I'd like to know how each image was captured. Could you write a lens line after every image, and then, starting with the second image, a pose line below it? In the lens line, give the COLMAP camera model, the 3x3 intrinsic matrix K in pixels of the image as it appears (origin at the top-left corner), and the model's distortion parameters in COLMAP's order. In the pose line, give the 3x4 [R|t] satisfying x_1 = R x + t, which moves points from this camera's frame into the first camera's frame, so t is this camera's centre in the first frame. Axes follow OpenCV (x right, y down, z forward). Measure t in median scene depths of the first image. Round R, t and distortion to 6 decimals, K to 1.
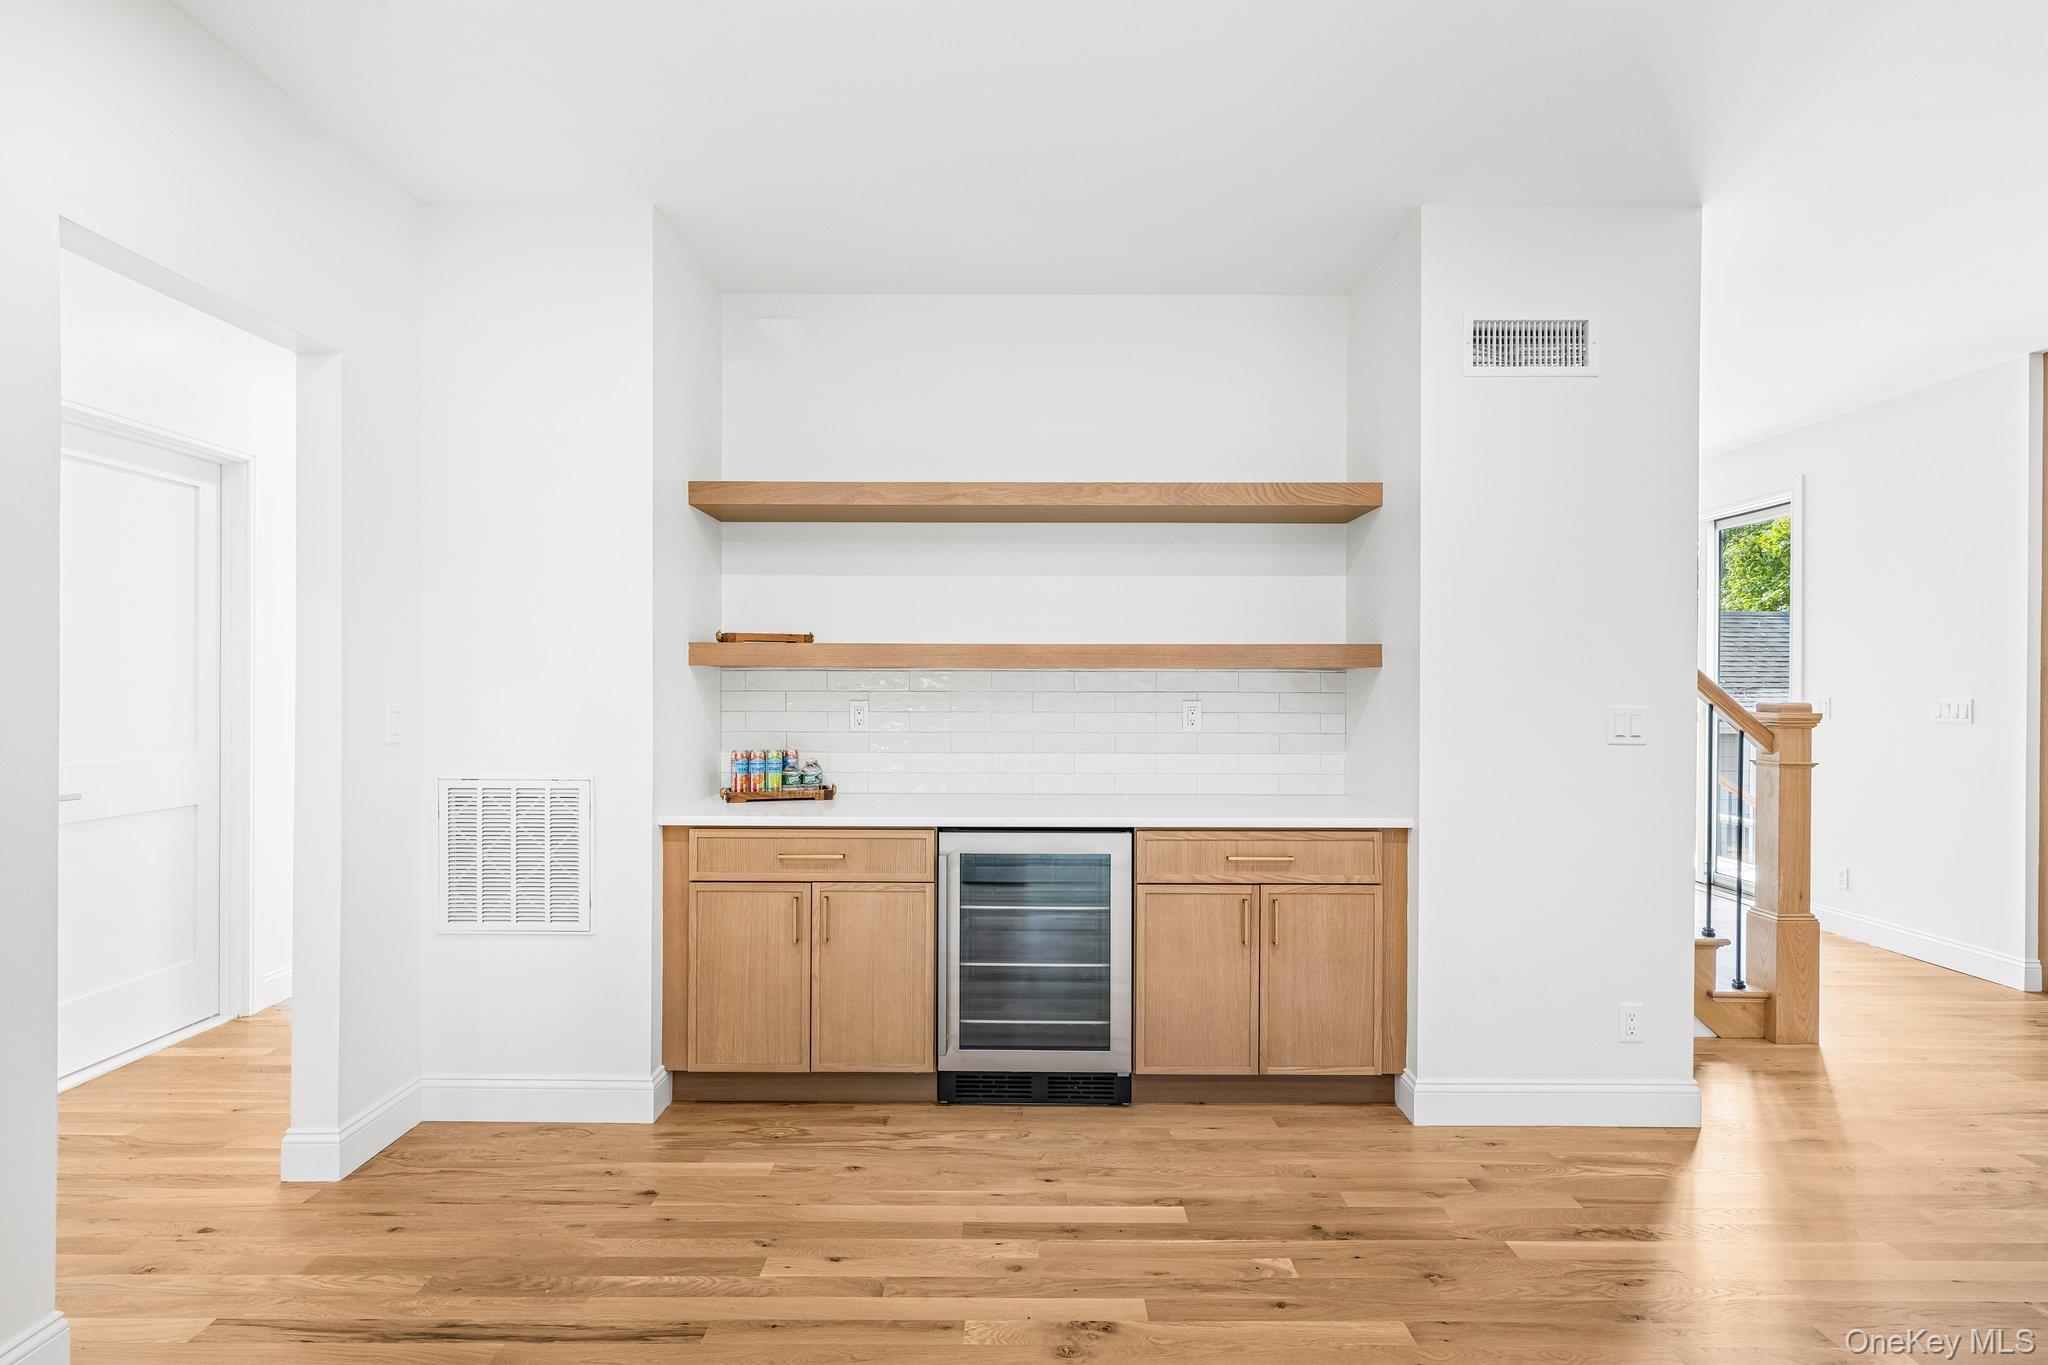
lens RADIAL K [[1029.7, 0, 1024.0], [0, 1029.7, 682.5], [0, 0, 1]] dist [-0.001151, -0.000467]
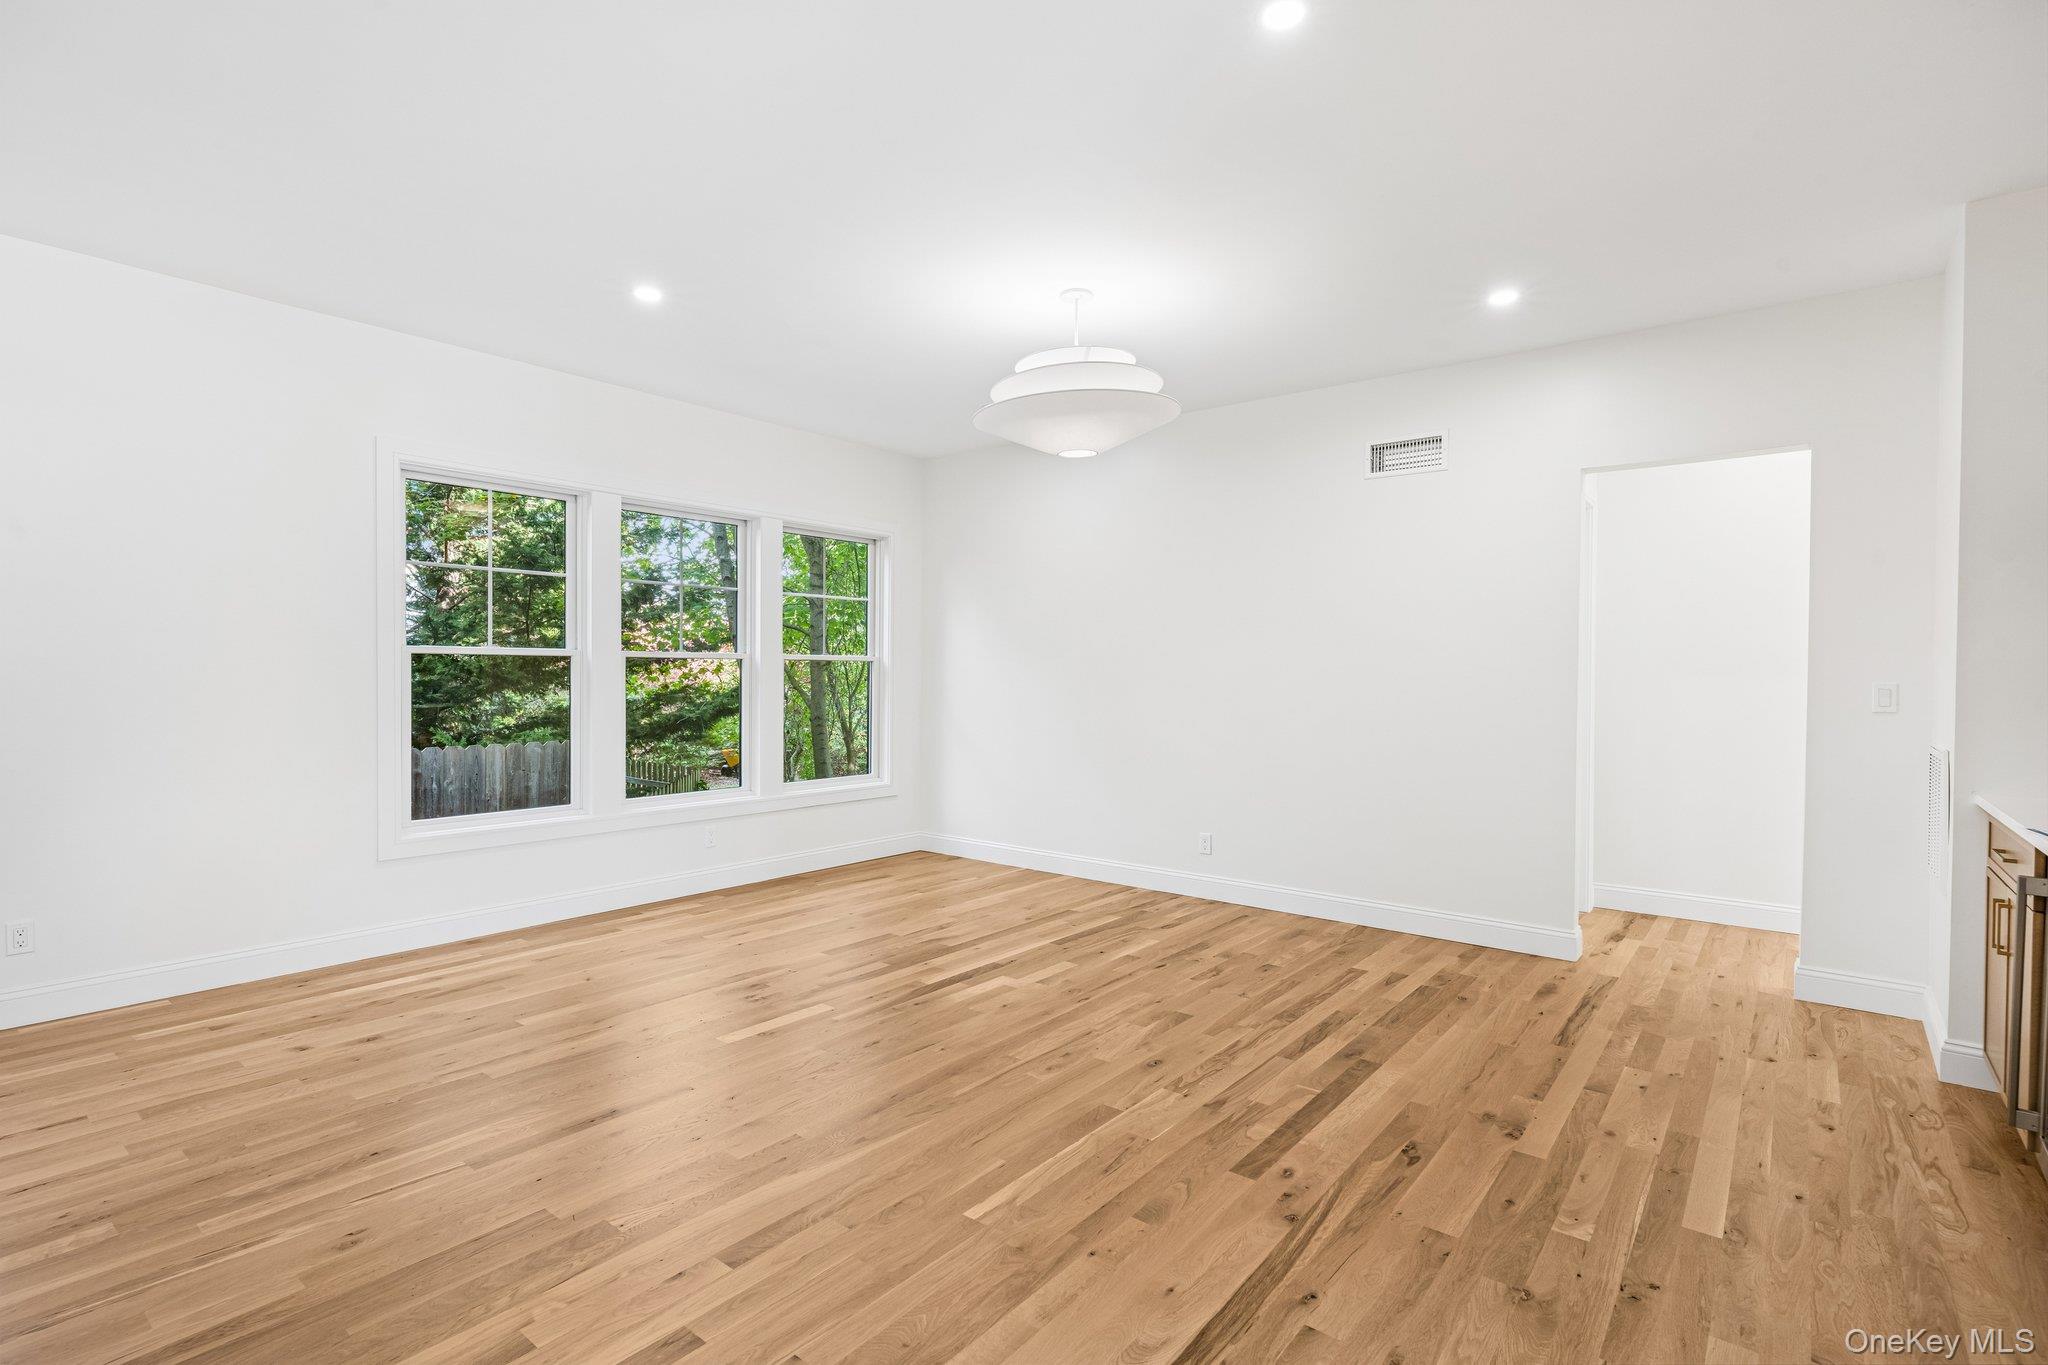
lens RADIAL K [[964.7, 0, 1024.0], [0, 964.7, 682.5], [0, 0, 1]] dist [0.002795, 0.001814]
pose [[-0.627792, 0.001964, -0.778378, 1.300746], [-0.007100, 0.999941, 0.008249, 0.018944], [0.778348, 0.010706, -0.627741, 1.138320]]
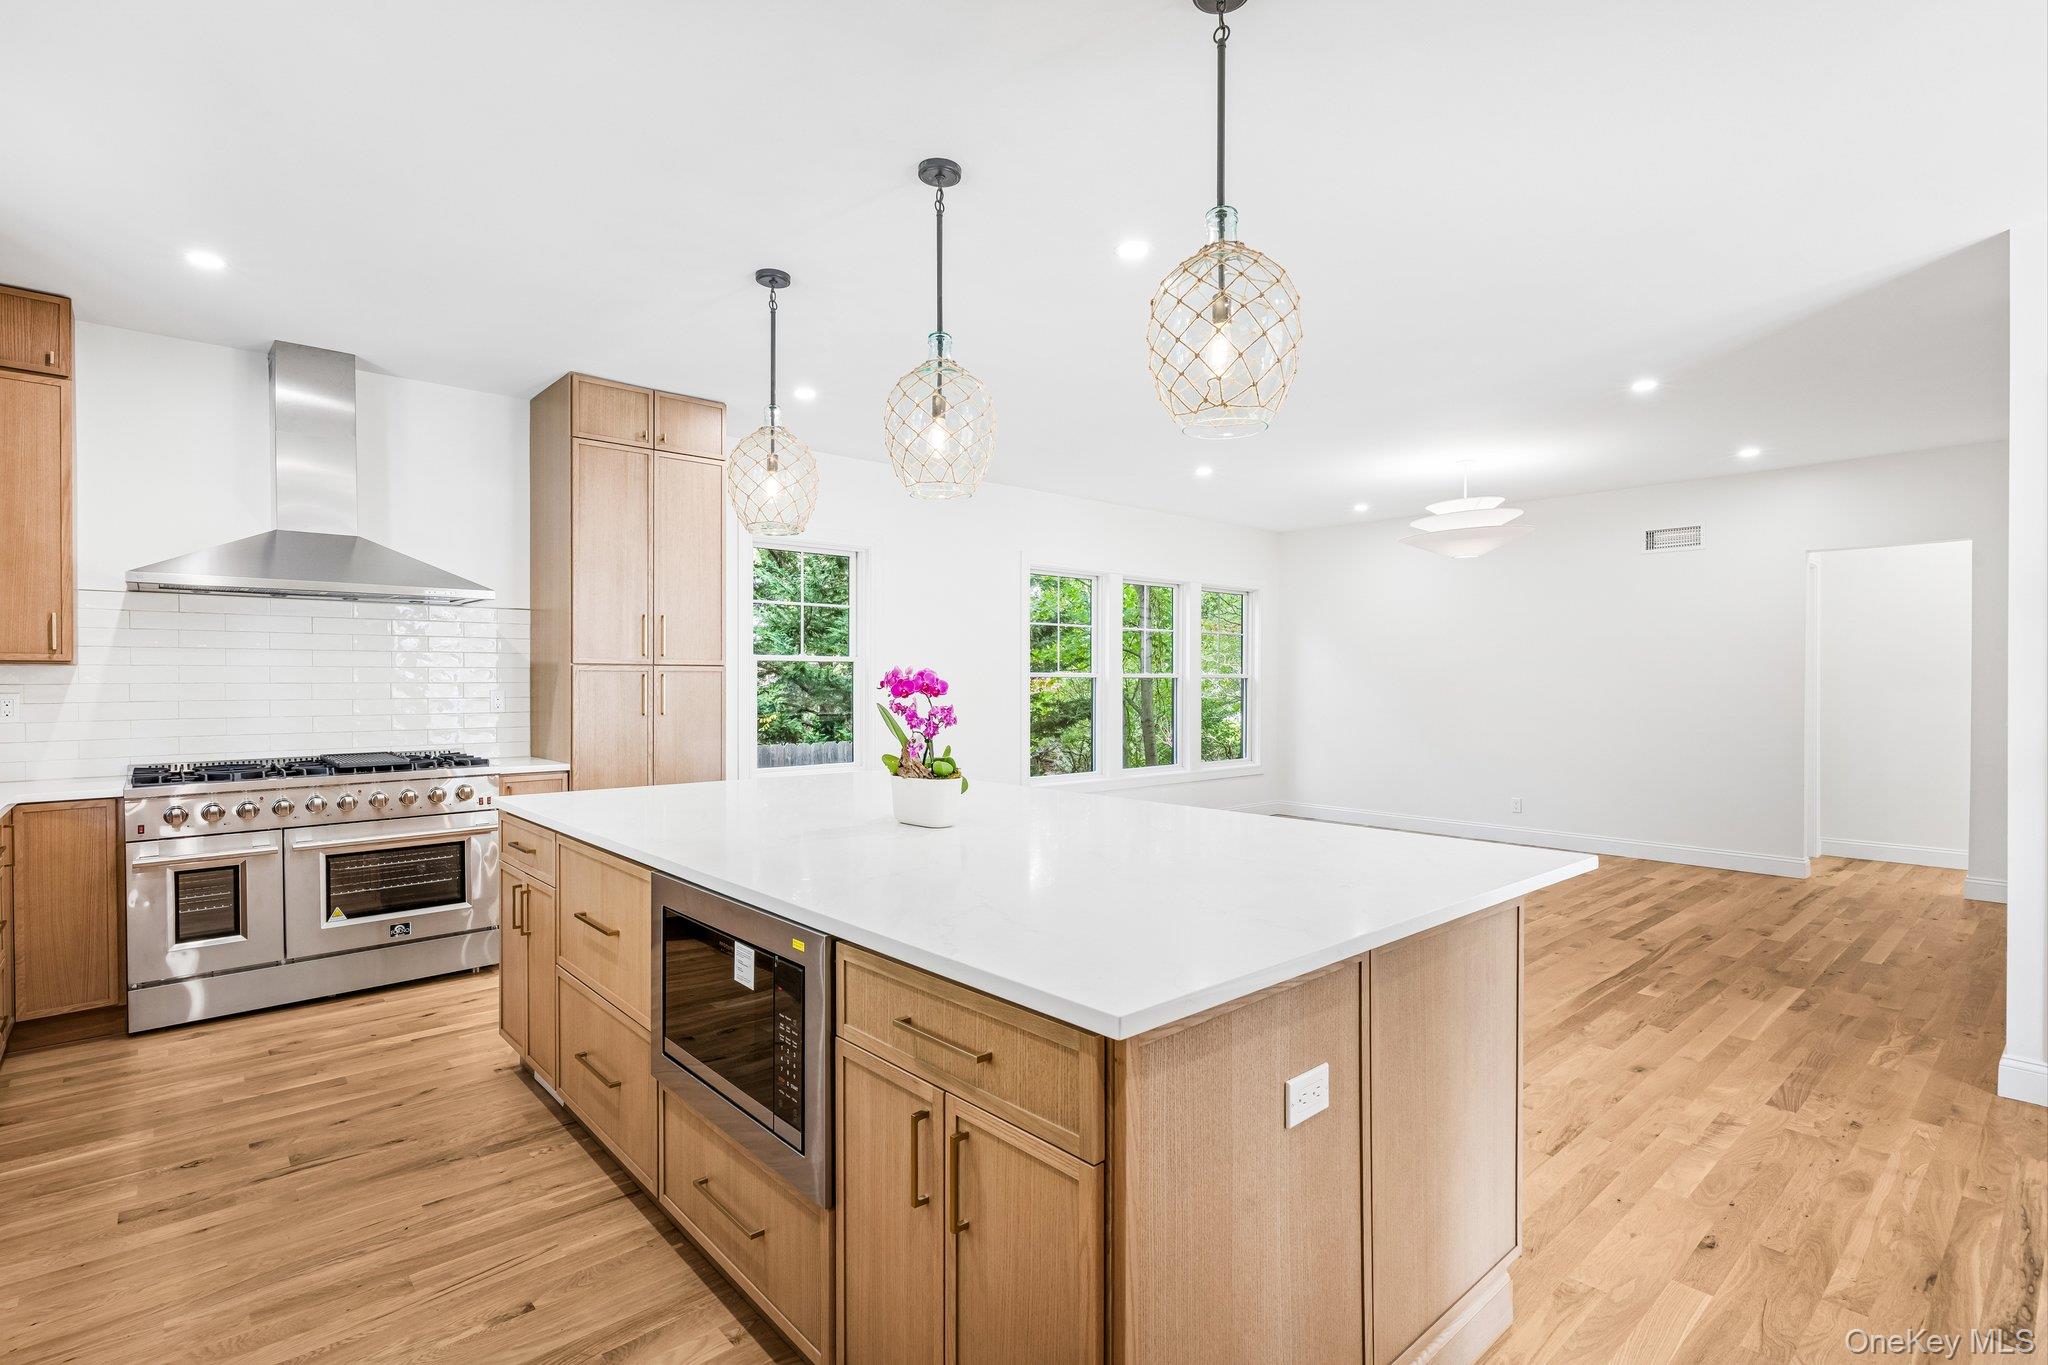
lens RADIAL K [[964.7, 0, 1024.0], [0, 964.7, 682.5], [0, 0, 1]] dist [0.002795, 0.001814]
pose [[-0.747589, -0.000345, -0.664161, 2.687679], [-0.001799, 0.999997, 0.001505, -0.002487], [0.664159, 0.002320, -0.747588, 1.384849]]
